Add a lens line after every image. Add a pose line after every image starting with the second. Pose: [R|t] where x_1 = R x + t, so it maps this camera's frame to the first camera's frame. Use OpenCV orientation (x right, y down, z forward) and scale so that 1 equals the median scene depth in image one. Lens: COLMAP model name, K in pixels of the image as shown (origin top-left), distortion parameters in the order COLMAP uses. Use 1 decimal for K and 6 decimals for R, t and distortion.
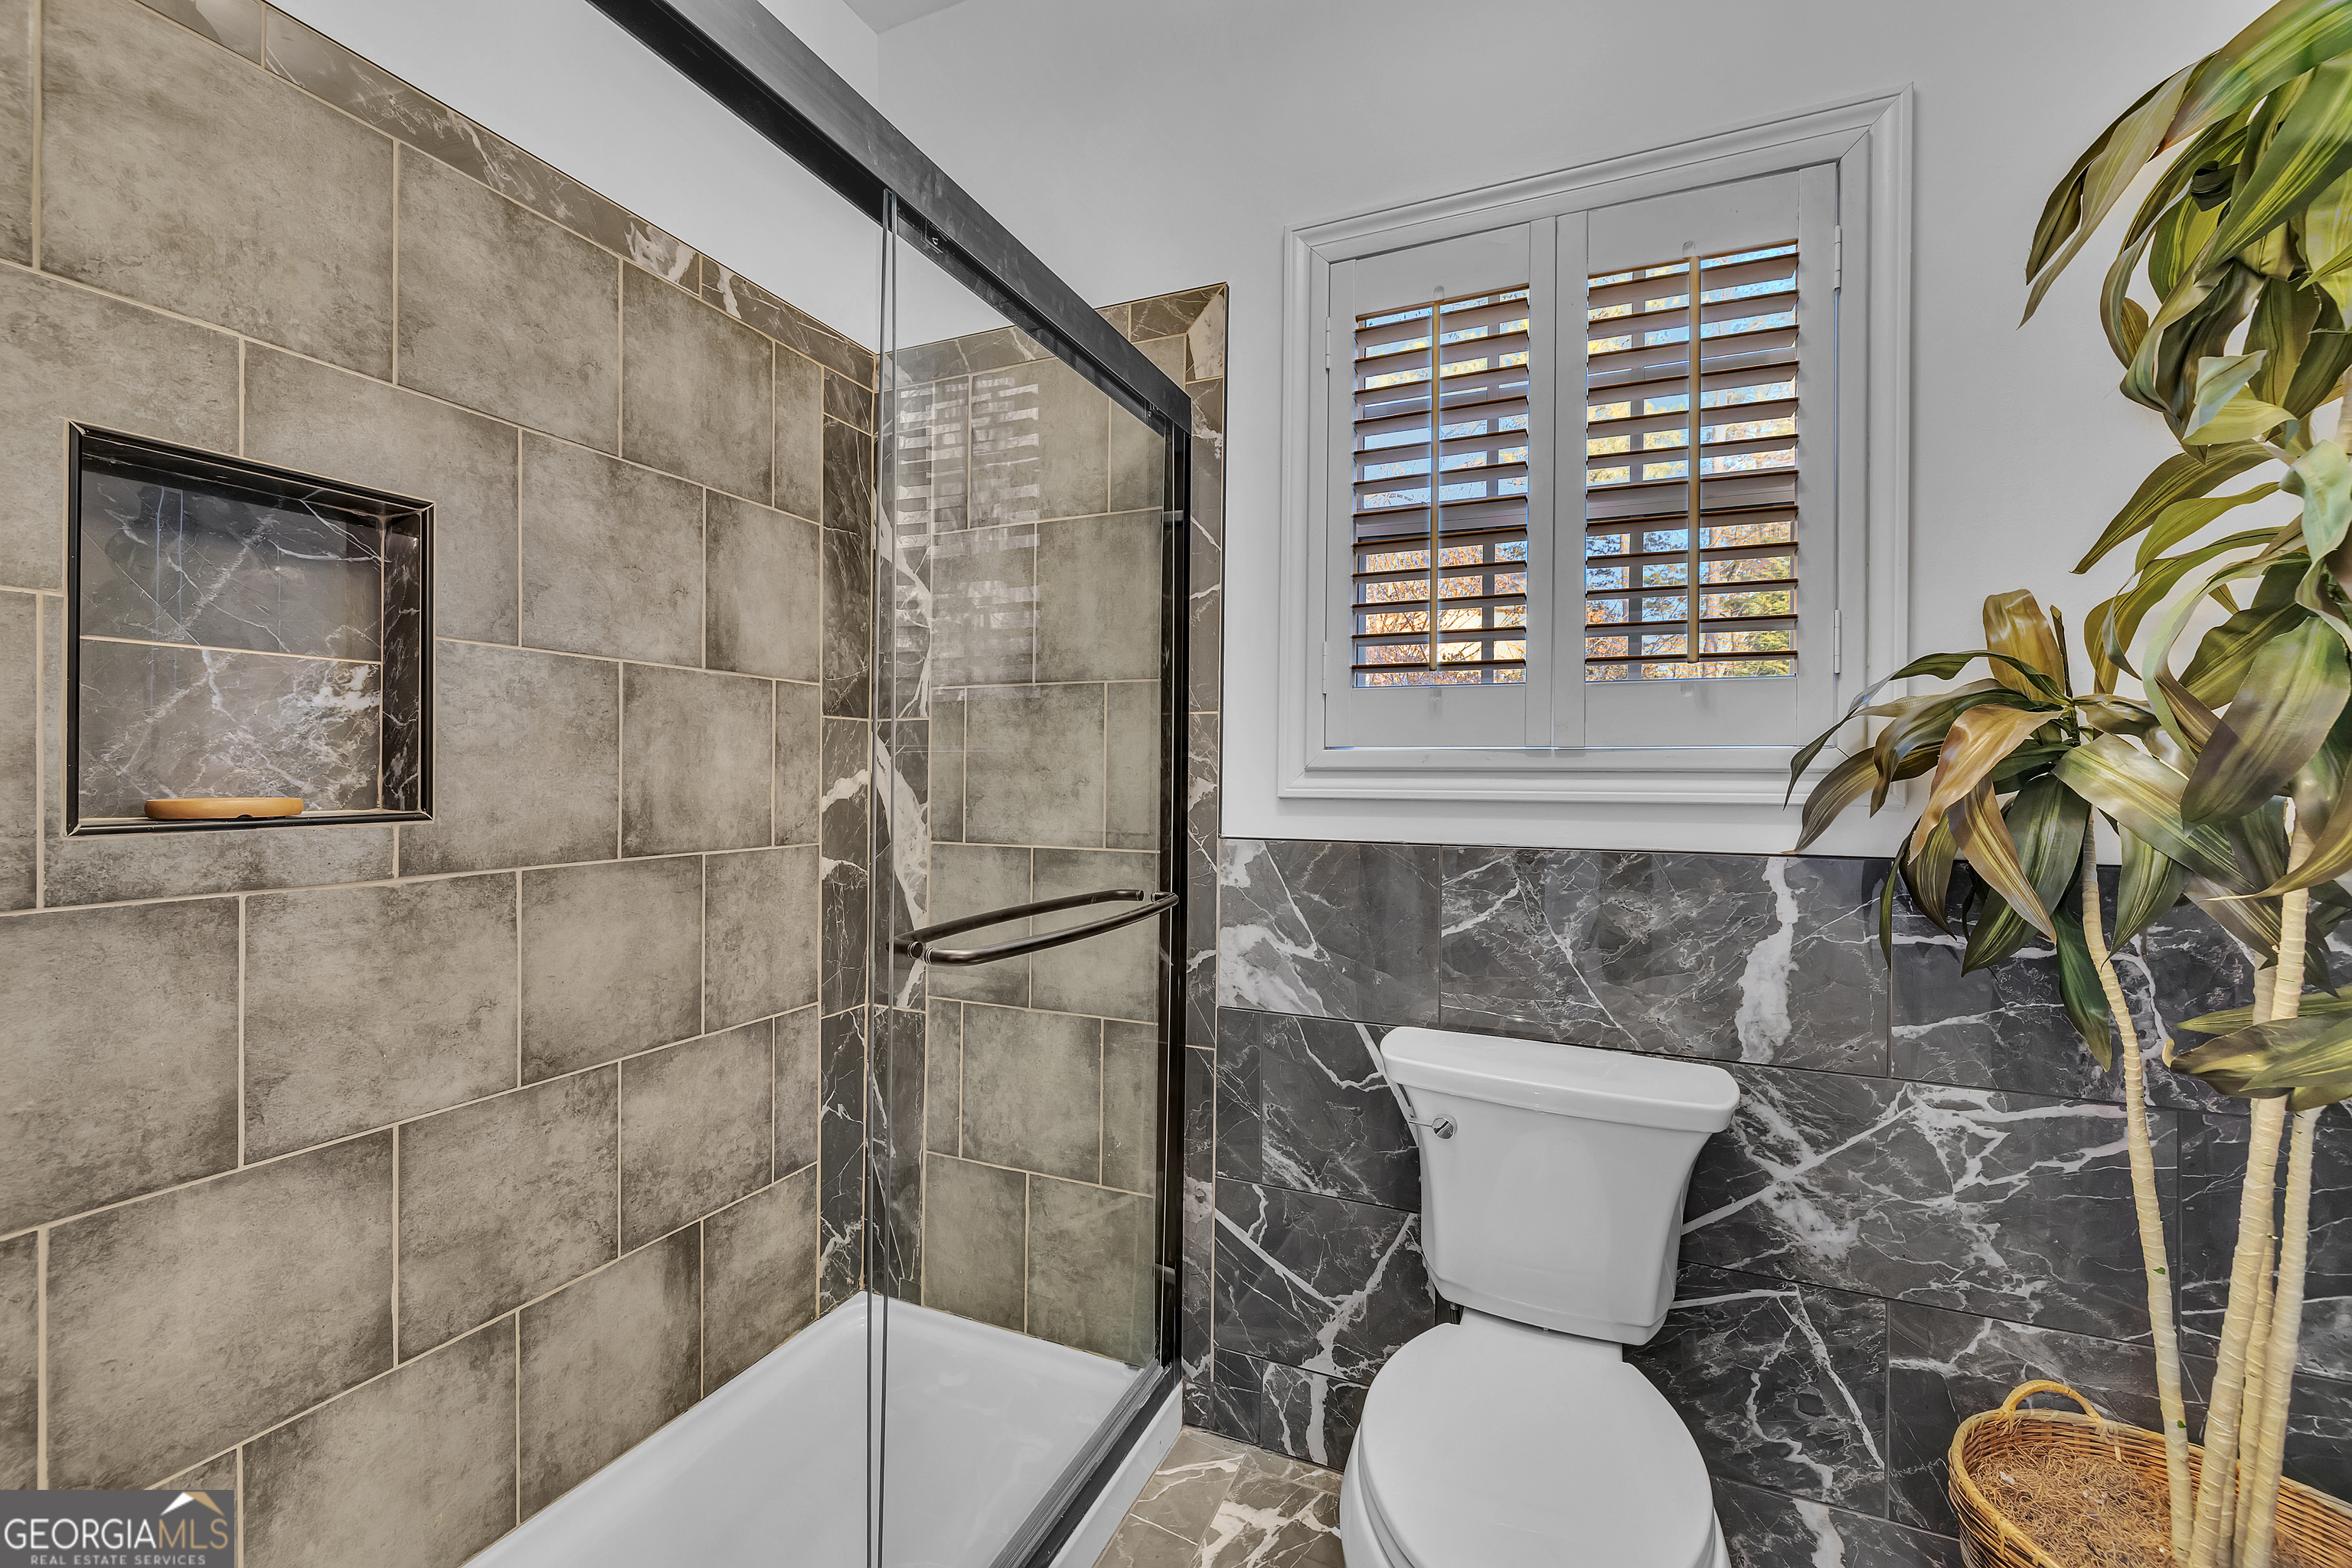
lens RADIAL K [[988.0, 0, 1162.9], [0, 988.0, 772.7], [0, 0, 1]] dist [-0.001817, -0.000168]
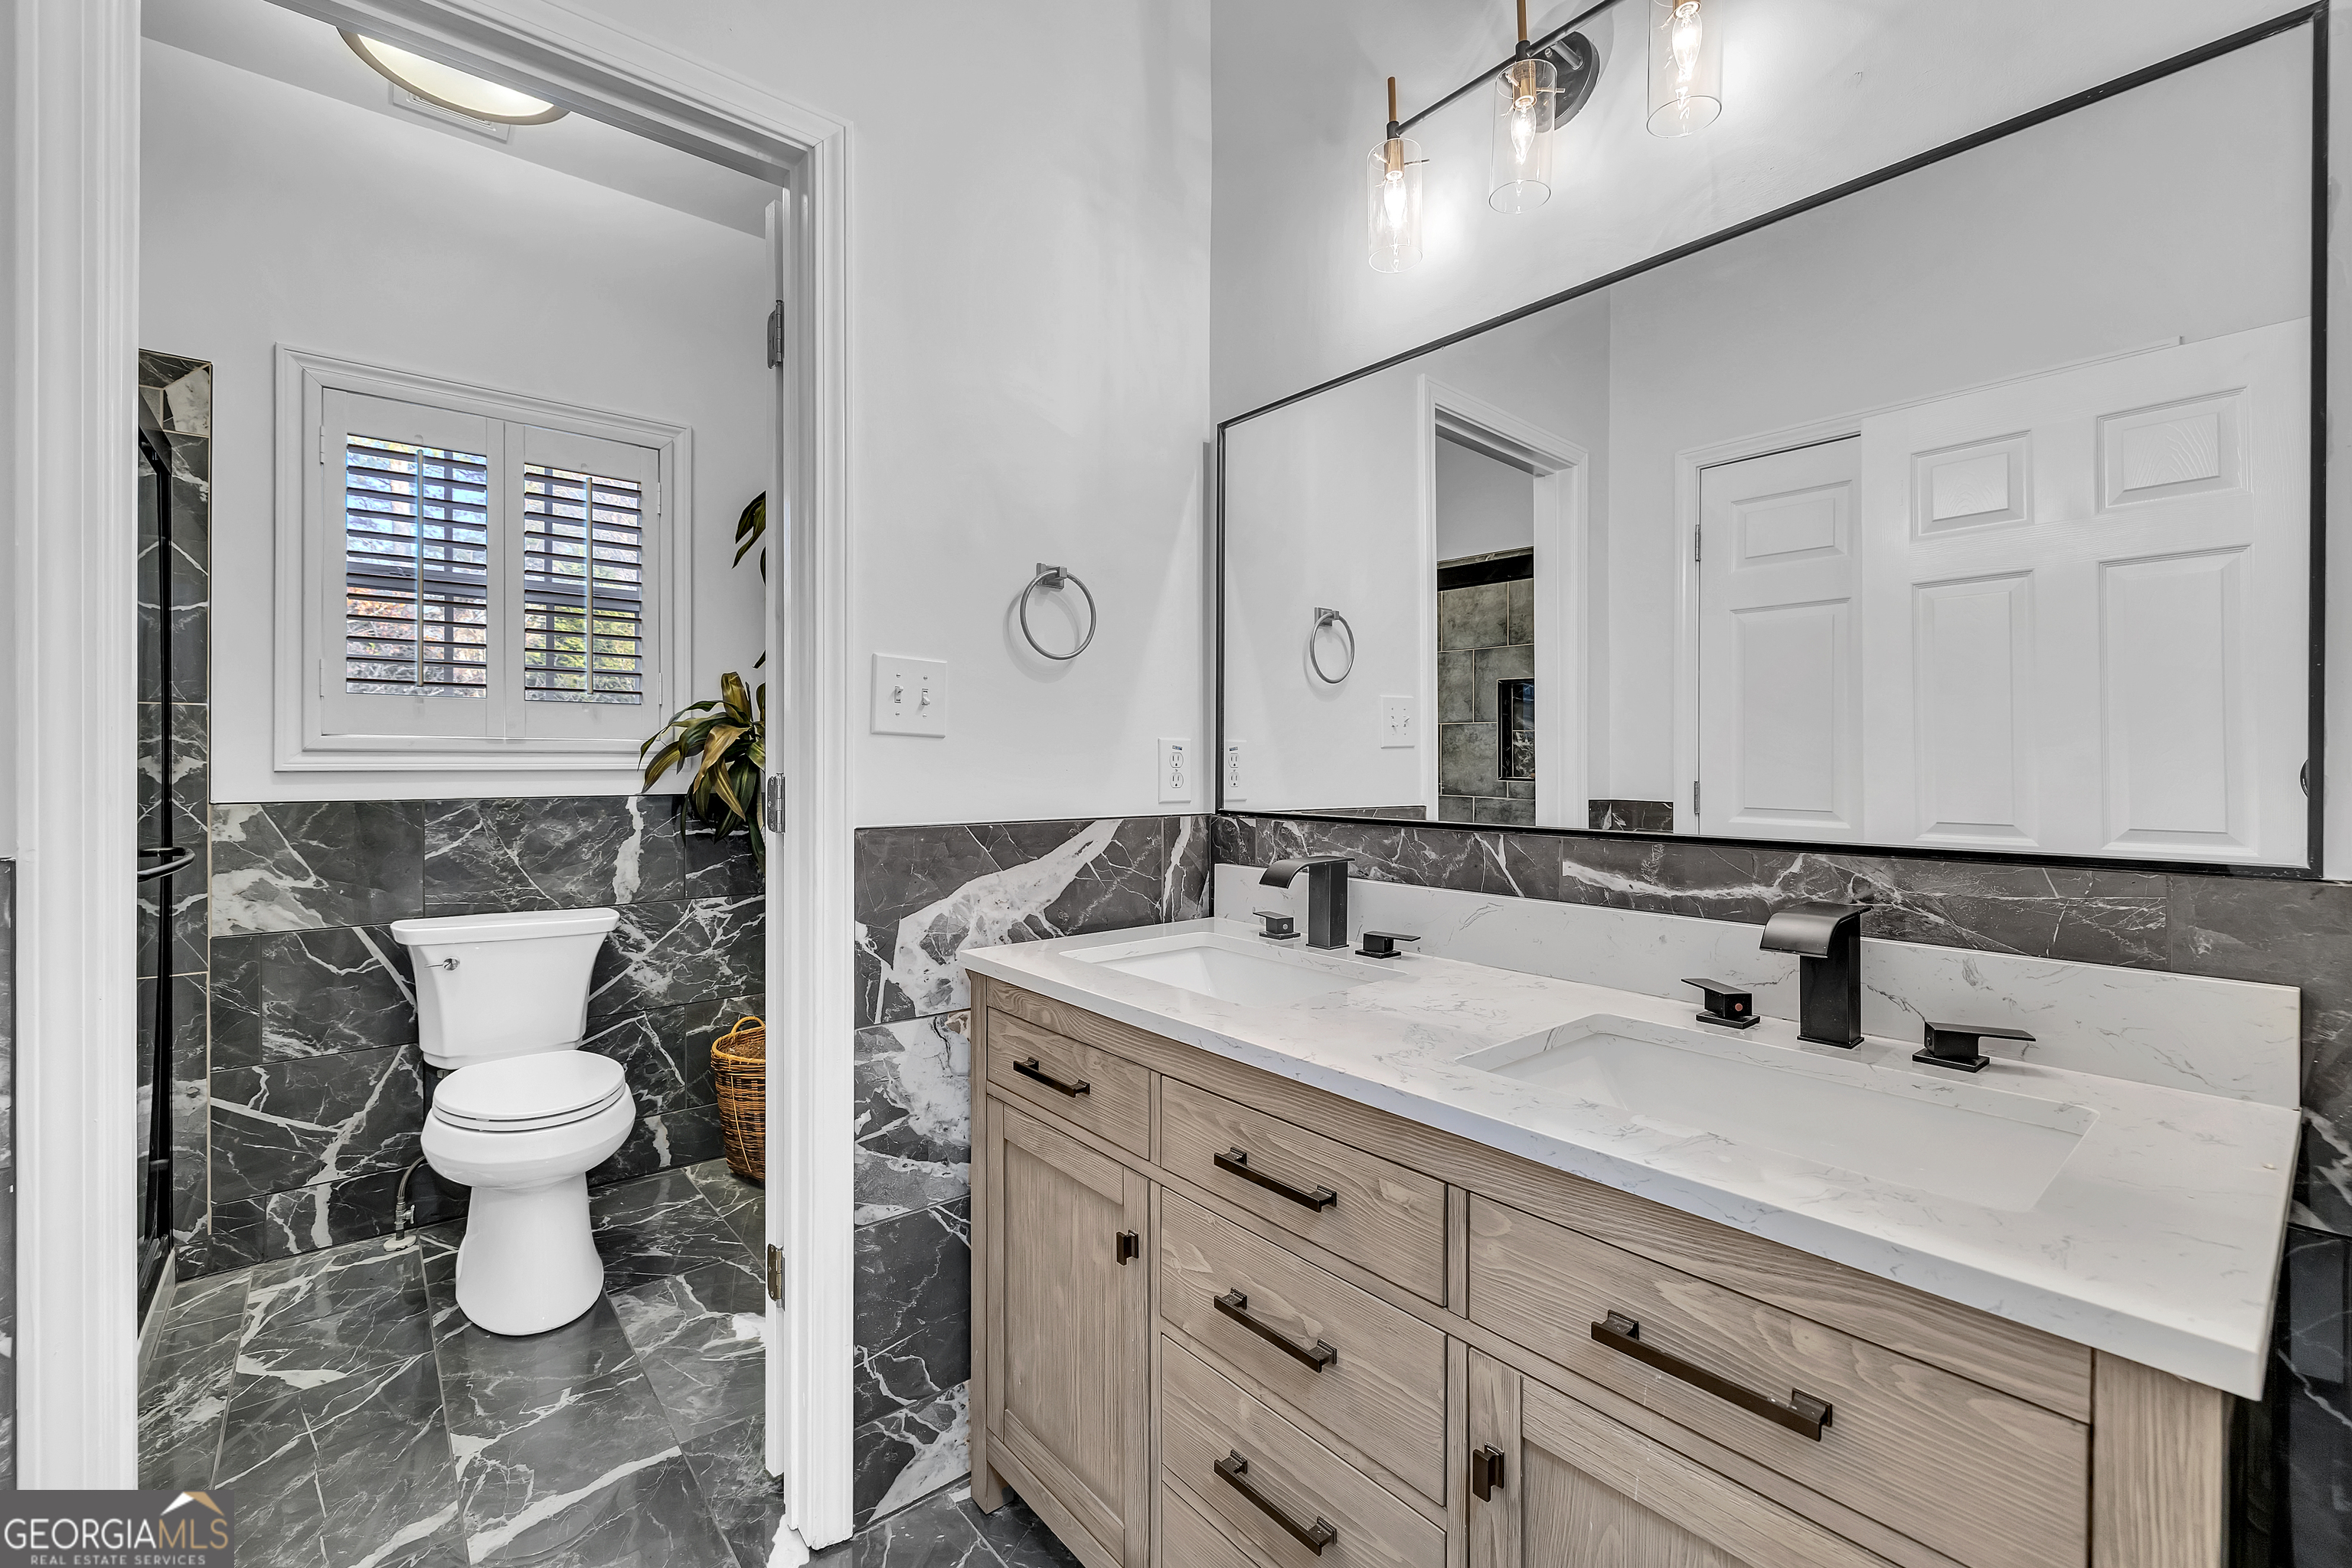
lens RADIAL K [[988.0, 0, 1162.9], [0, 988.0, 772.7], [0, 0, 1]] dist [-0.001817, -0.000168]
pose [[0.449845, -0.011377, 0.893034, -0.592673], [0.002219, 0.999930, 0.011622, 0.016213], [-0.893104, -0.003246, 0.449838, -0.743278]]
